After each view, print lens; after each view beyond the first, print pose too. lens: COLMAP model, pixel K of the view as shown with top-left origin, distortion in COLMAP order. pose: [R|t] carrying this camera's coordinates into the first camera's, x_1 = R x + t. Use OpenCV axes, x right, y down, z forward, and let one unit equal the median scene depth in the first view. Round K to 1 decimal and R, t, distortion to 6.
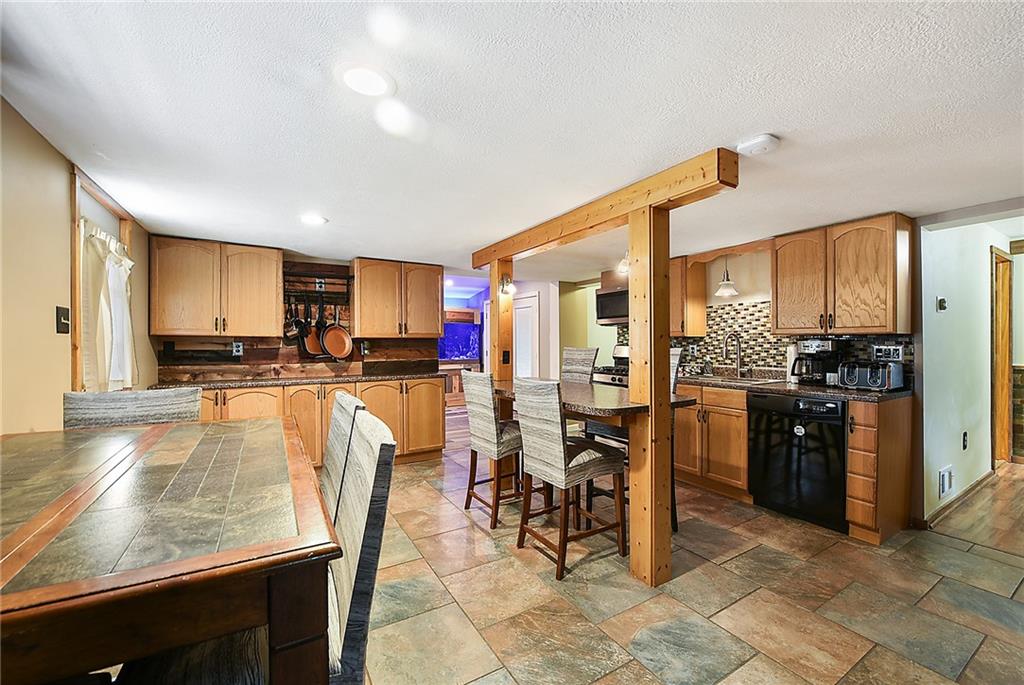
lens RADIAL K [[409.9, 0, 513.1], [0, 409.9, 342.6], [0, 0, 1]] dist [-0.011654, -0.000557]
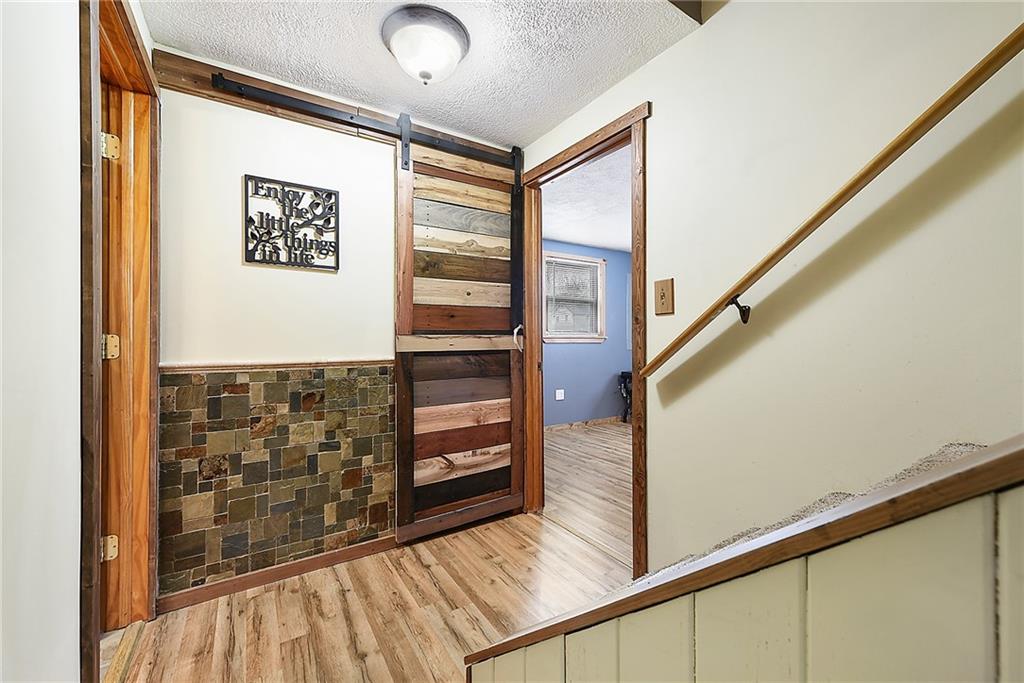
lens RADIAL K [[409.9, 0, 512.7], [0, 409.9, 337.6], [0, 0, 1]] dist [-0.011654, -0.000557]
pose [[-0.043289, 0.005824, 0.999046, 0.838521], [0.003846, 0.999977, -0.005663, 0.034095], [-0.999055, 0.003597, -0.043311, 0.677335]]
